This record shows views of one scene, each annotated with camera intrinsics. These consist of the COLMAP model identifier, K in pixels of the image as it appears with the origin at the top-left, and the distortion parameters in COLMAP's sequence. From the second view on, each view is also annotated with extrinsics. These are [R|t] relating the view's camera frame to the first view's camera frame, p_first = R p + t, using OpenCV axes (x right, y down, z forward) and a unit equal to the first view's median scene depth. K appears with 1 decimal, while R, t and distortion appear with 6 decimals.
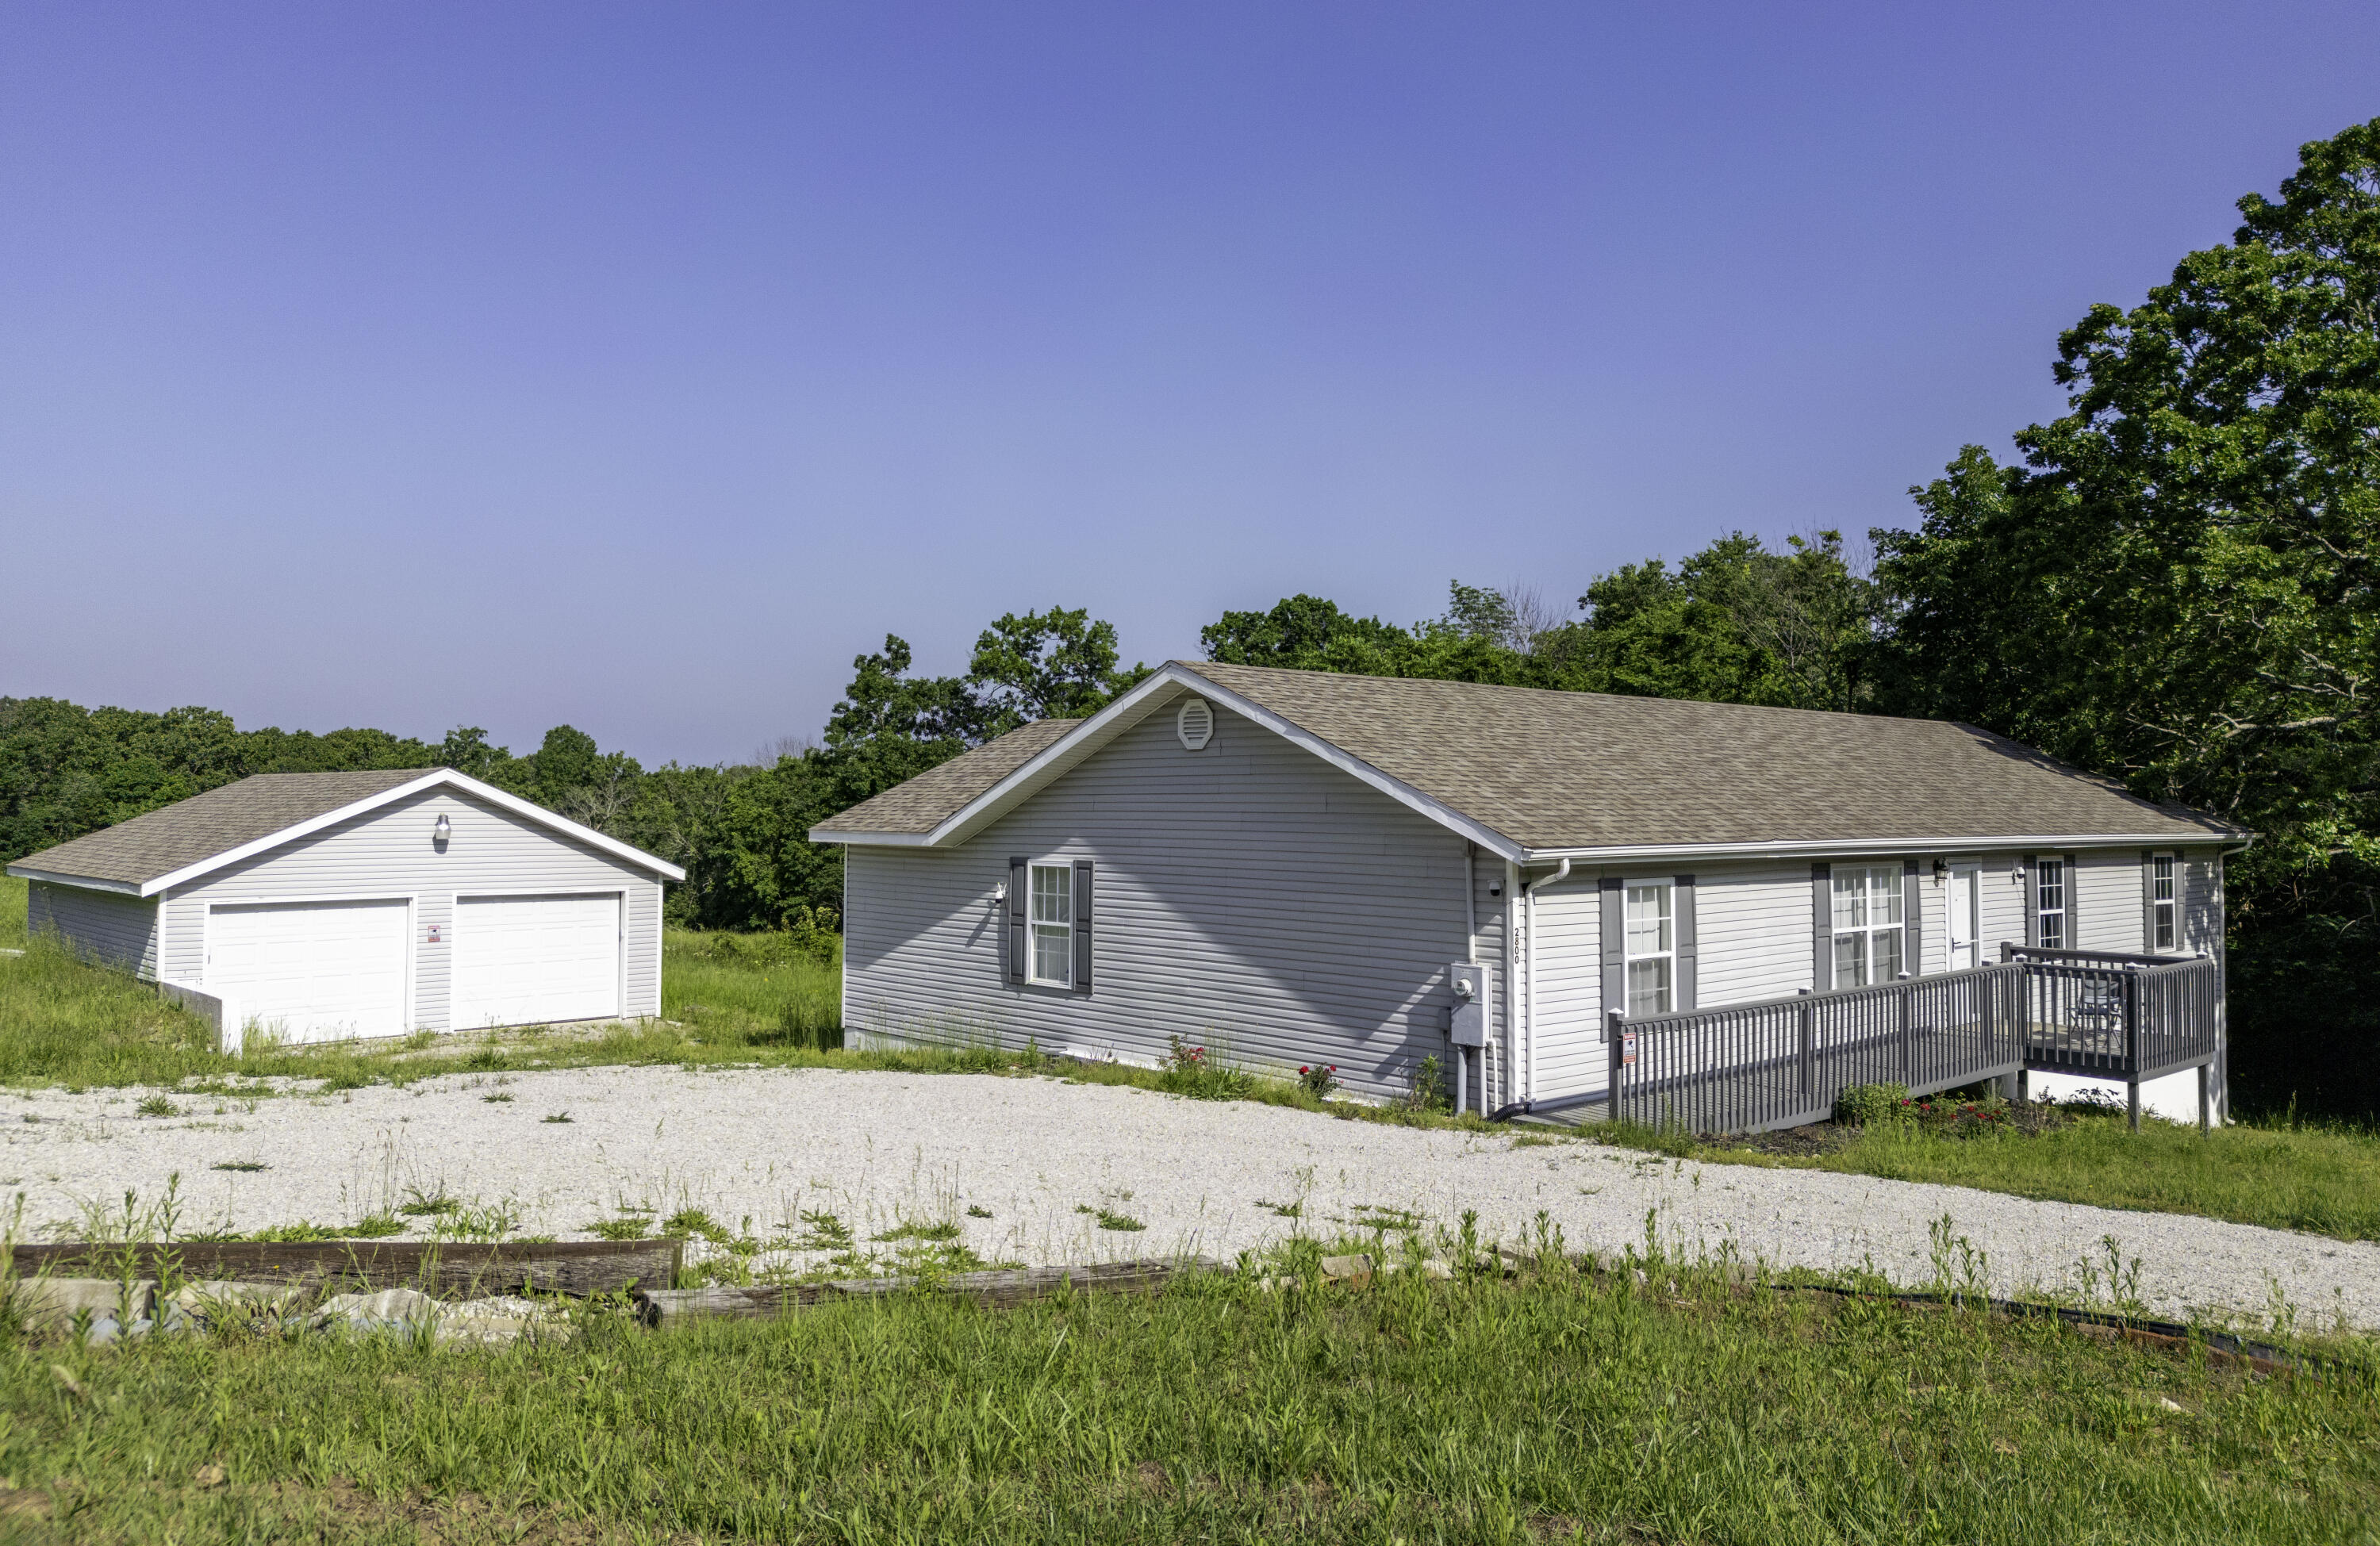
lens RADIAL K [[1752.6, 0, 1178.5], [0, 1752.6, 763.4], [0, 0, 1]] dist [0.057597, -0.050432]
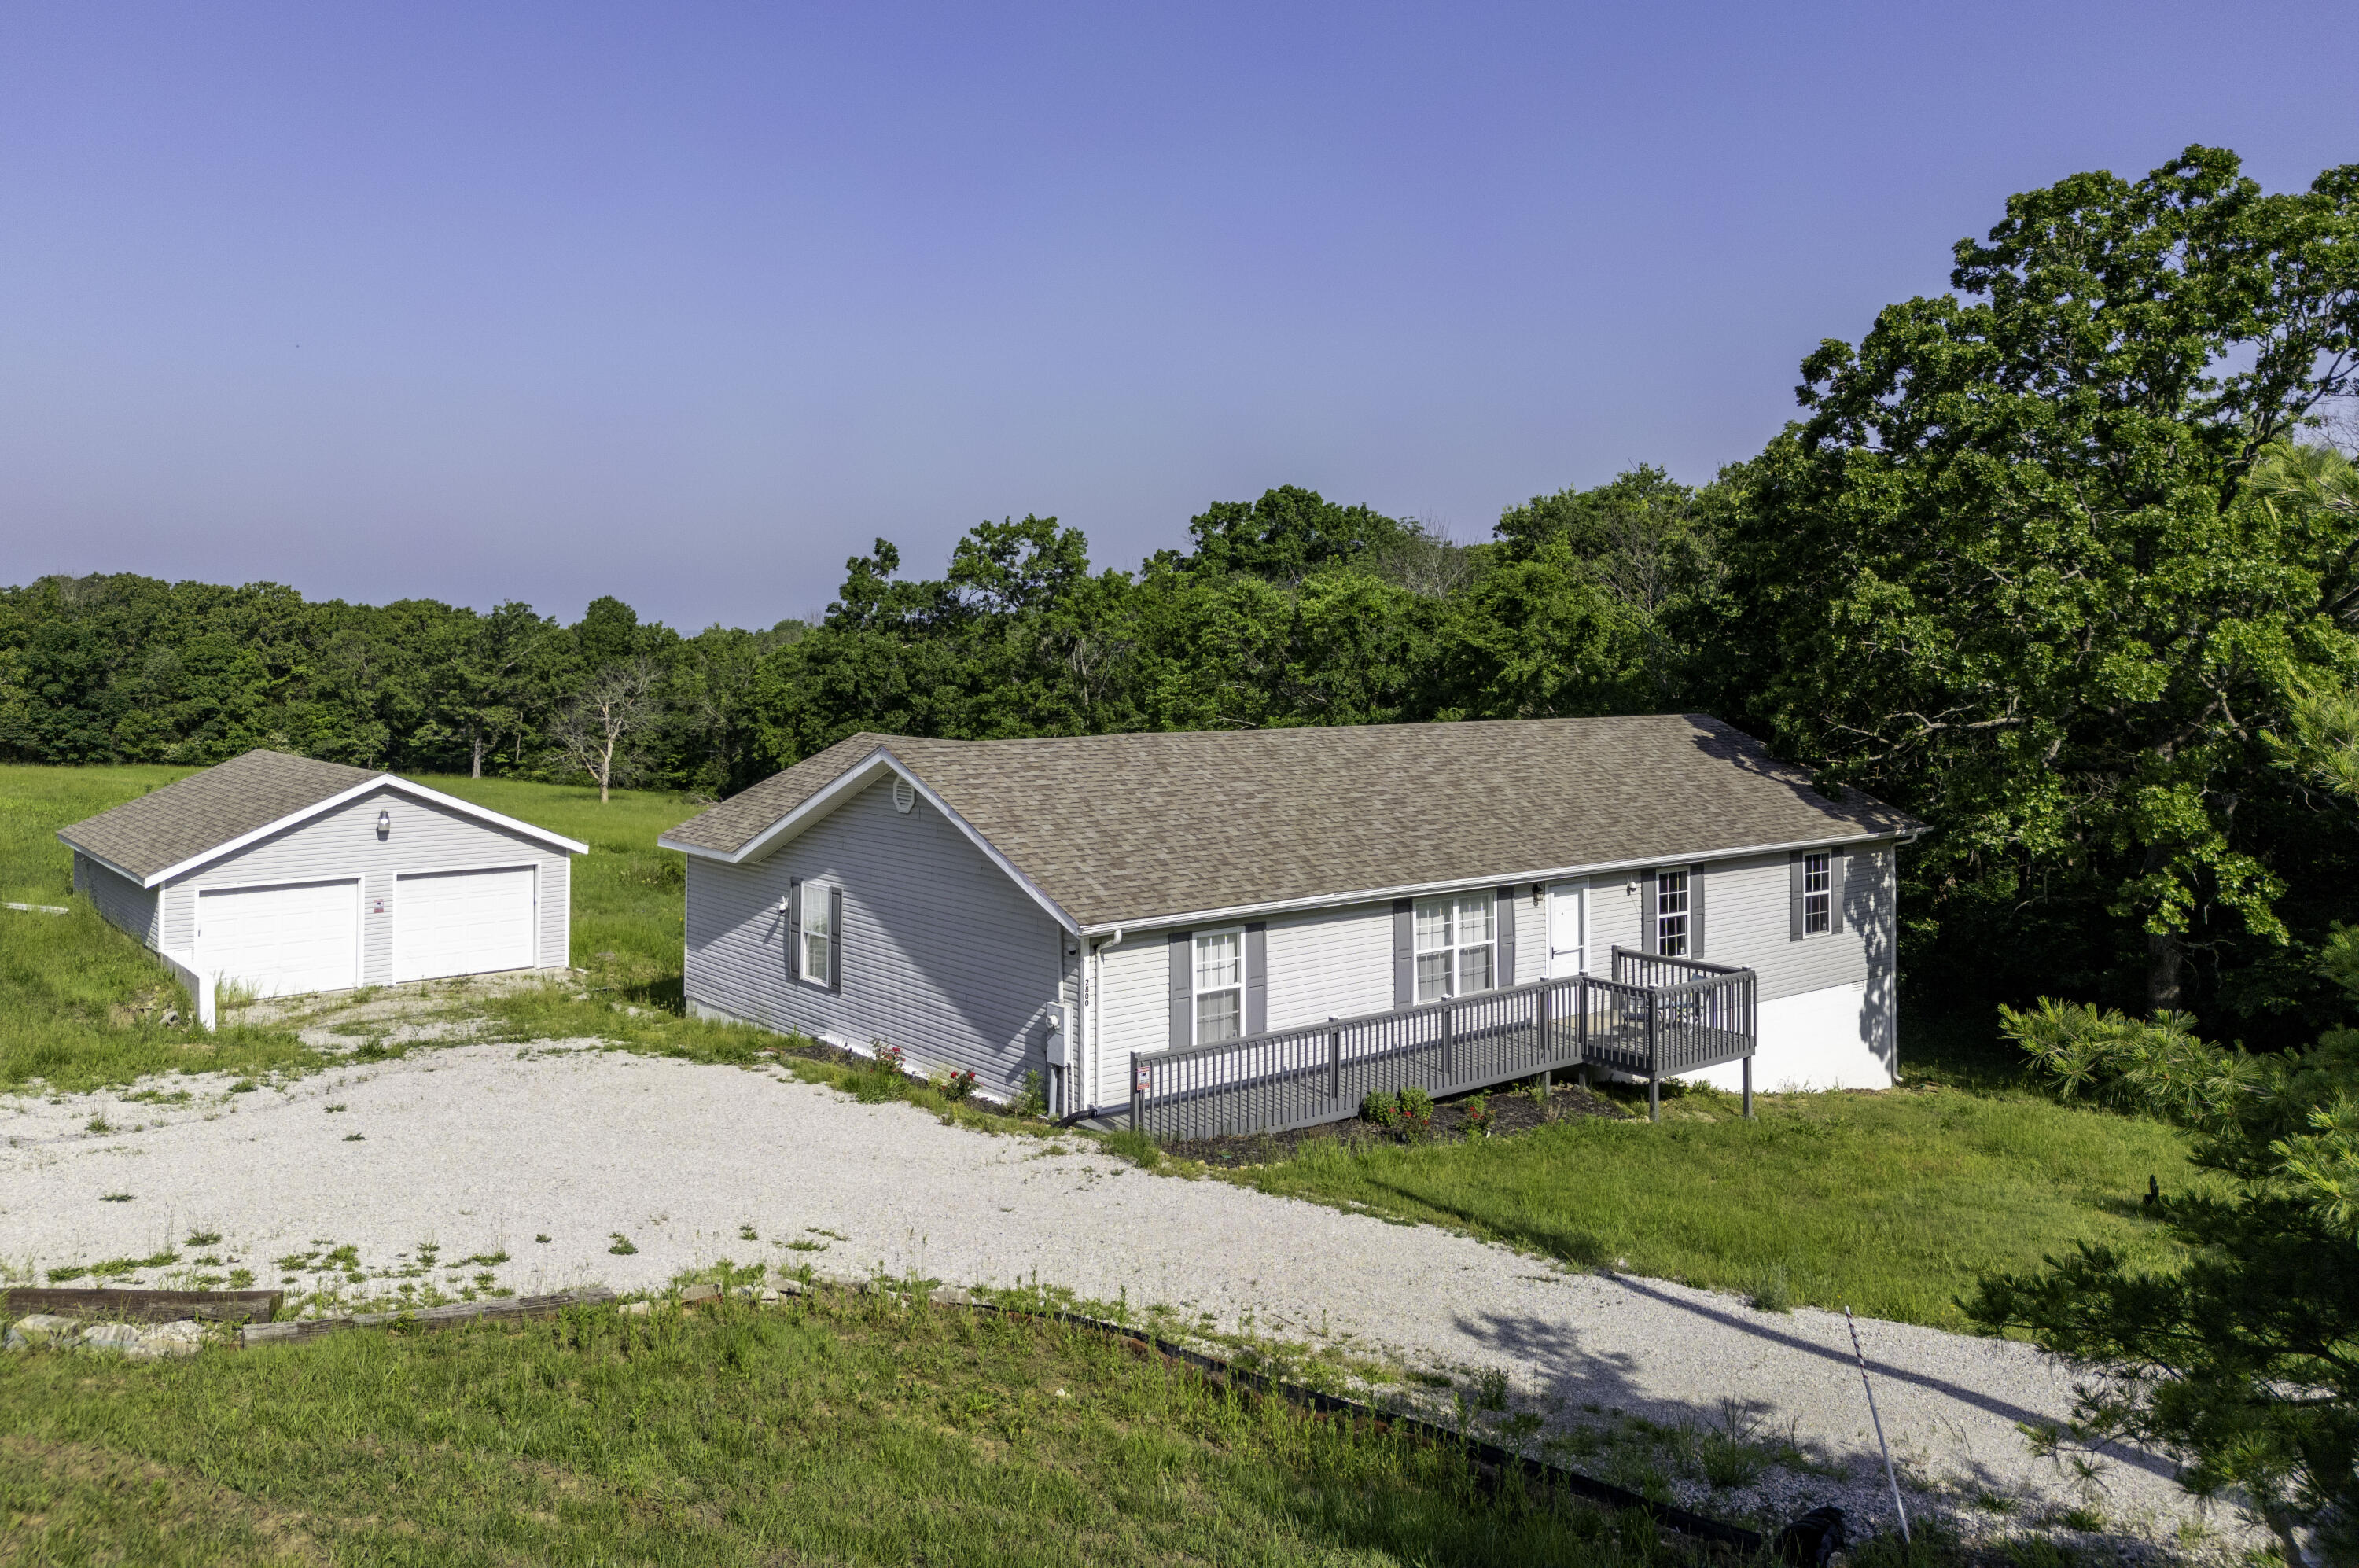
lens RADIAL K [[1799.8, 0, 1102.7], [0, 1799.8, 637.7], [0, 0, 1]] dist [0.043541, -0.004457]
pose [[0.996515, -0.001973, -0.083390, 0.165735], [0.003835, 0.999747, 0.022172, -0.102683], [0.083325, -0.022414, 0.996270, -0.190127]]
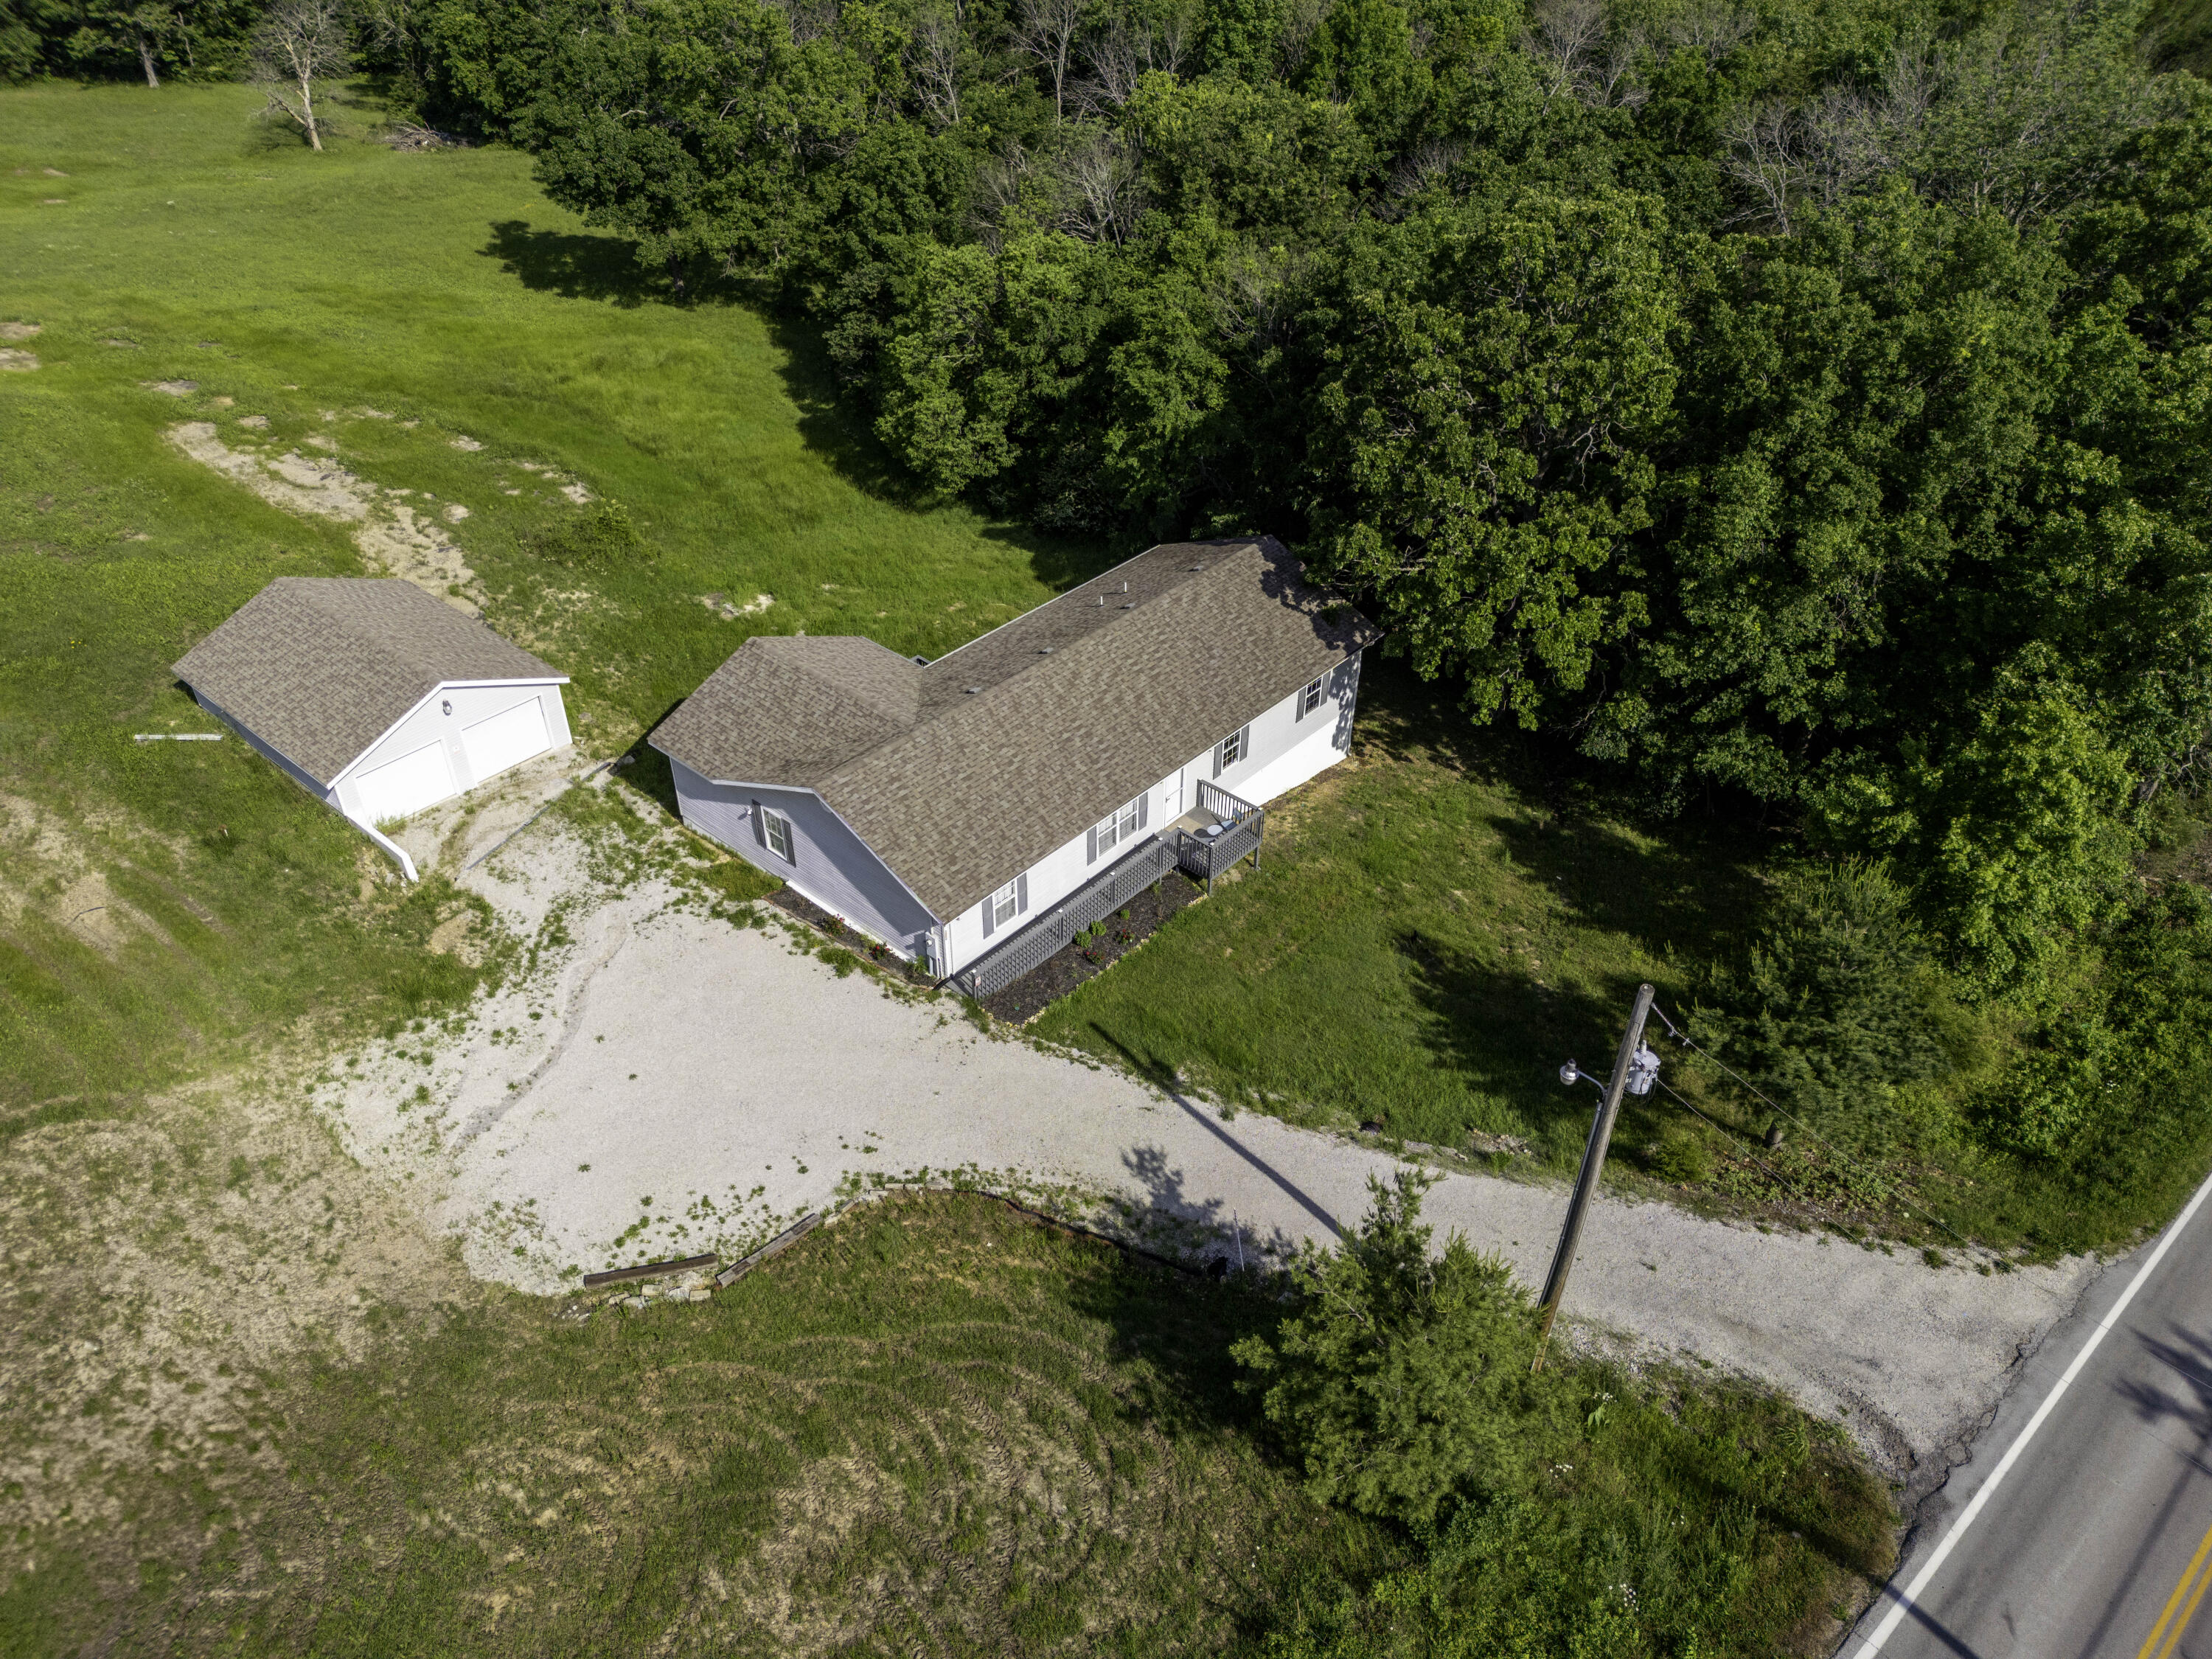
lens RADIAL K [[1606.1, 0, 1092.8], [0, 1606.1, 839.3], [0, 0, 1]] dist [0.092207, -0.104449]
pose [[0.994919, -0.063825, 0.077856, 0.121822], [0.001452, 0.782371, 0.622811, -0.835527], [-0.100663, -0.619534, 0.778489, -0.479876]]
